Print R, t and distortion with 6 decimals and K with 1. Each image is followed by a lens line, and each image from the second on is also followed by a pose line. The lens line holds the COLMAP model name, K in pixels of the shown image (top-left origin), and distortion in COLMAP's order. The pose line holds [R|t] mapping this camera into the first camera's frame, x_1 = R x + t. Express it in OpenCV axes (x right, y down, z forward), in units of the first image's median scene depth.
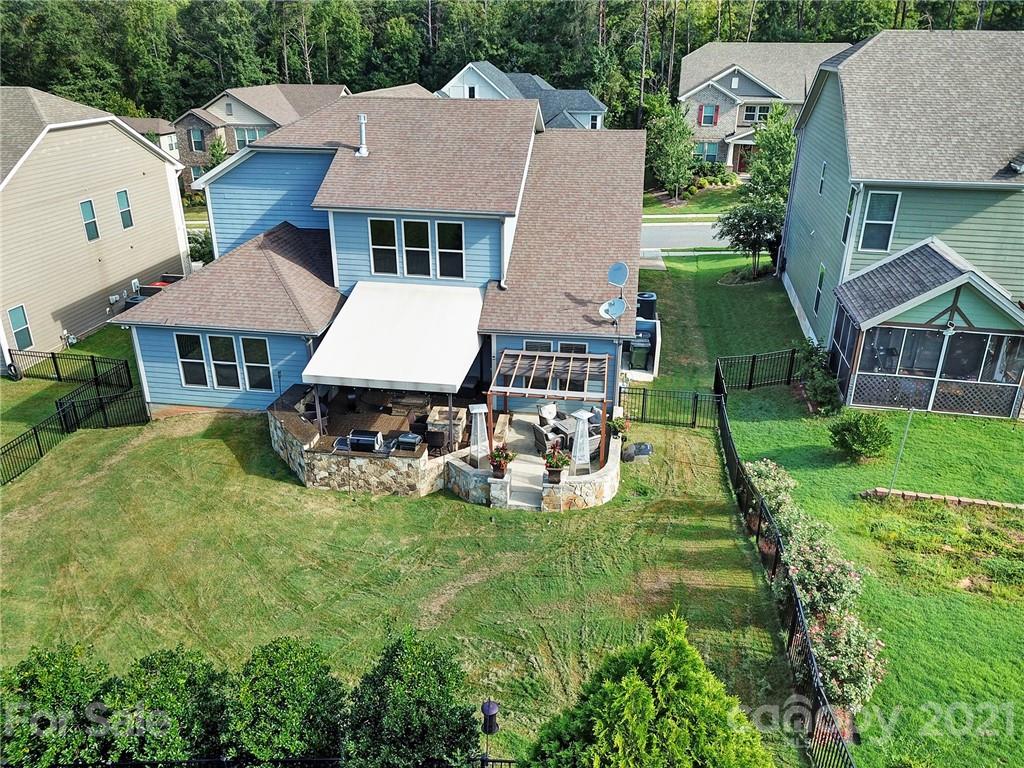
lens RADIAL K [[790.7, 0, 518.9], [0, 790.7, 381.9], [0, 0, 1]] dist [0.006322, -0.001829]
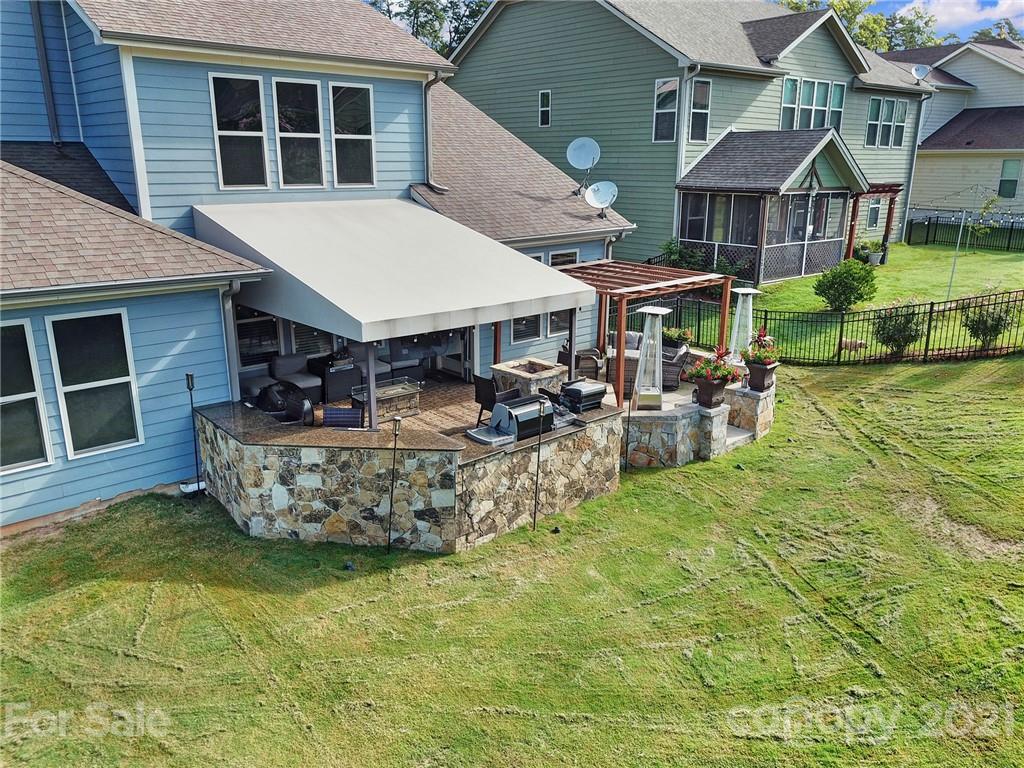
lens RADIAL K [[790.0, 0, 512.6], [0, 790.0, 388.6], [0, 0, 1]] dist [-0.014034, -0.002695]
pose [[0.639766, -0.219104, 0.736677, -0.502271], [0.305094, 0.952148, 0.018231, 0.040090], [-0.705419, 0.213092, 0.676000, 0.579413]]
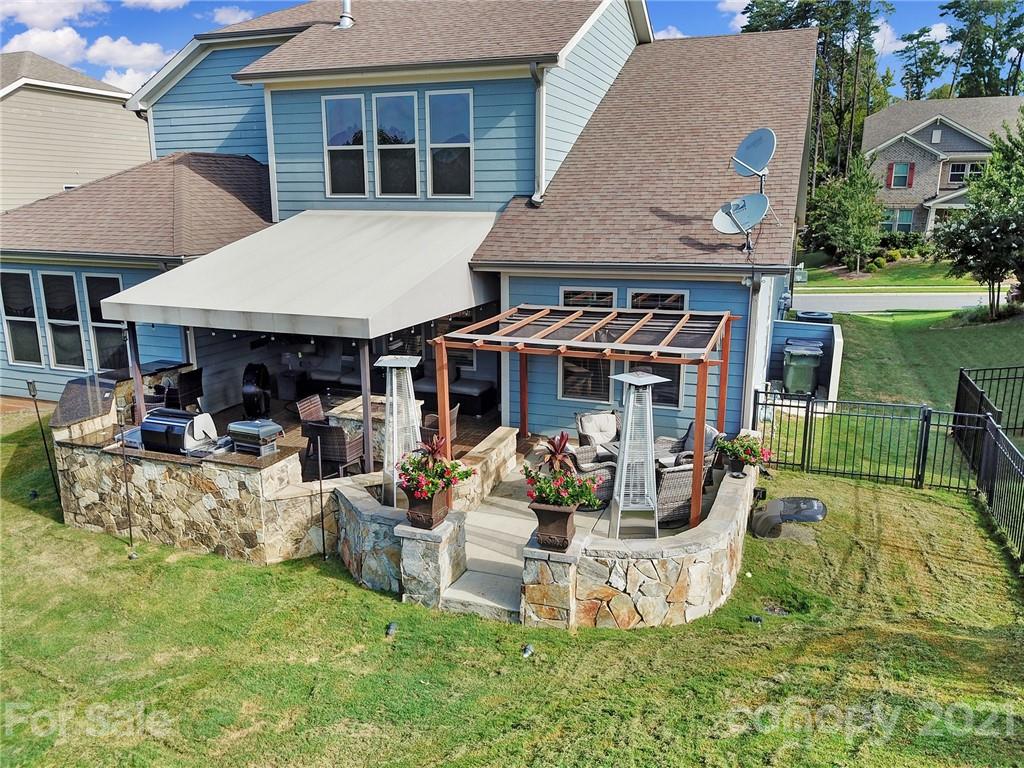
lens RADIAL K [[790.0, 0, 512.6], [0, 790.0, 388.6], [0, 0, 1]] dist [-0.014034, -0.002695]
pose [[0.976775, 0.043022, -0.209906, 0.085612], [-0.078831, 0.983081, -0.165341, 0.097853], [0.199241, 0.178048, 0.963640, 0.515885]]
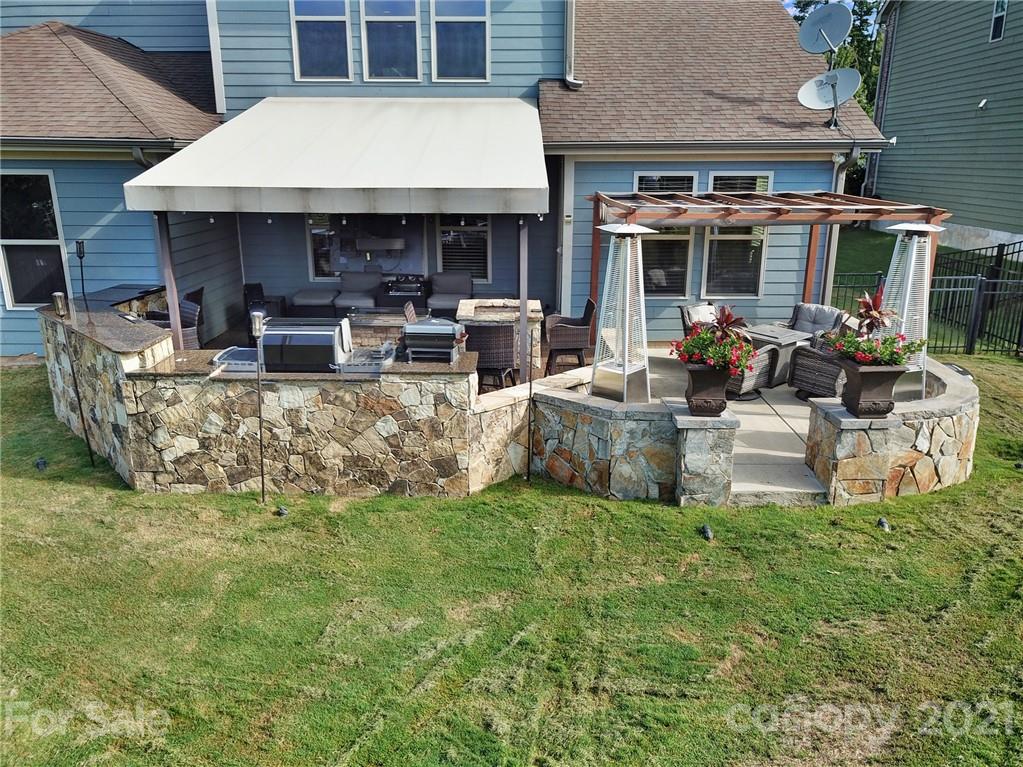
lens RADIAL K [[785.9, 0, 511.5], [0, 785.9, 383.5], [0, 0, 1]] dist [0.013657, -0.008721]
pose [[0.991540, -0.041562, 0.122970, -0.129344], [0.056751, 0.990817, -0.122722, 0.123796], [-0.116740, 0.128662, 0.984793, 0.565490]]
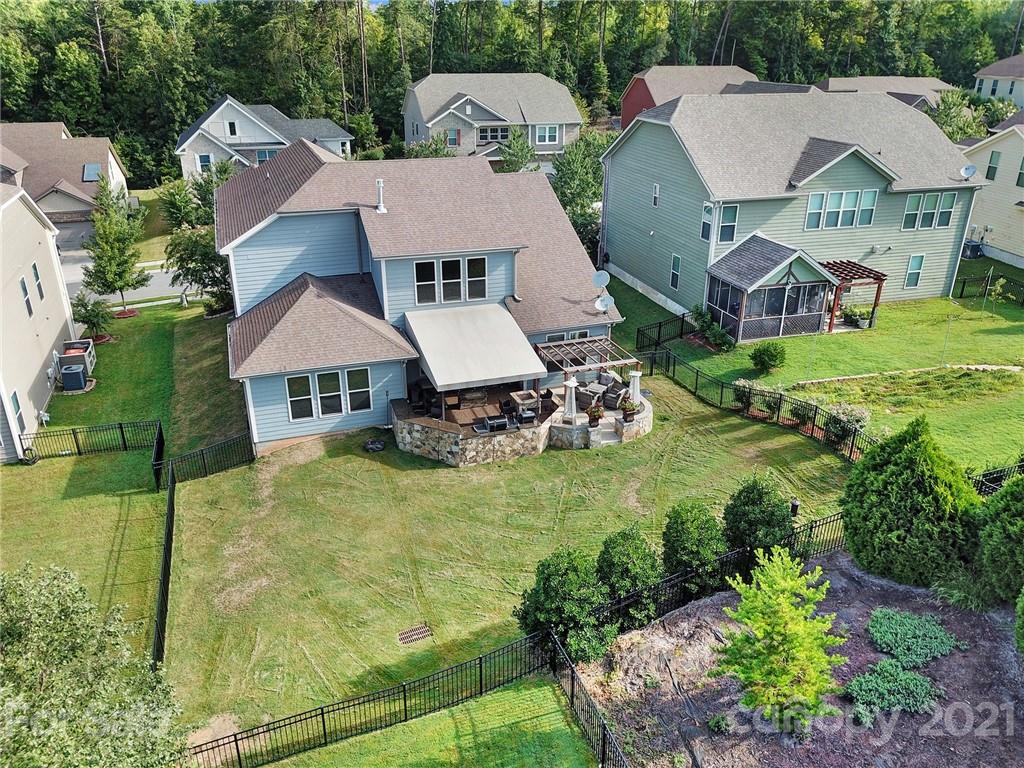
lens RADIAL K [[786.7, 0, 512.0], [0, 786.7, 384.0], [0, 0, 1]] dist [0.013657, -0.008721]
pose [[0.886577, -0.188255, 0.422542, -0.646424], [0.185759, 0.981446, 0.047505, -0.045732], [-0.423645, 0.036374, 0.905098, -0.218101]]
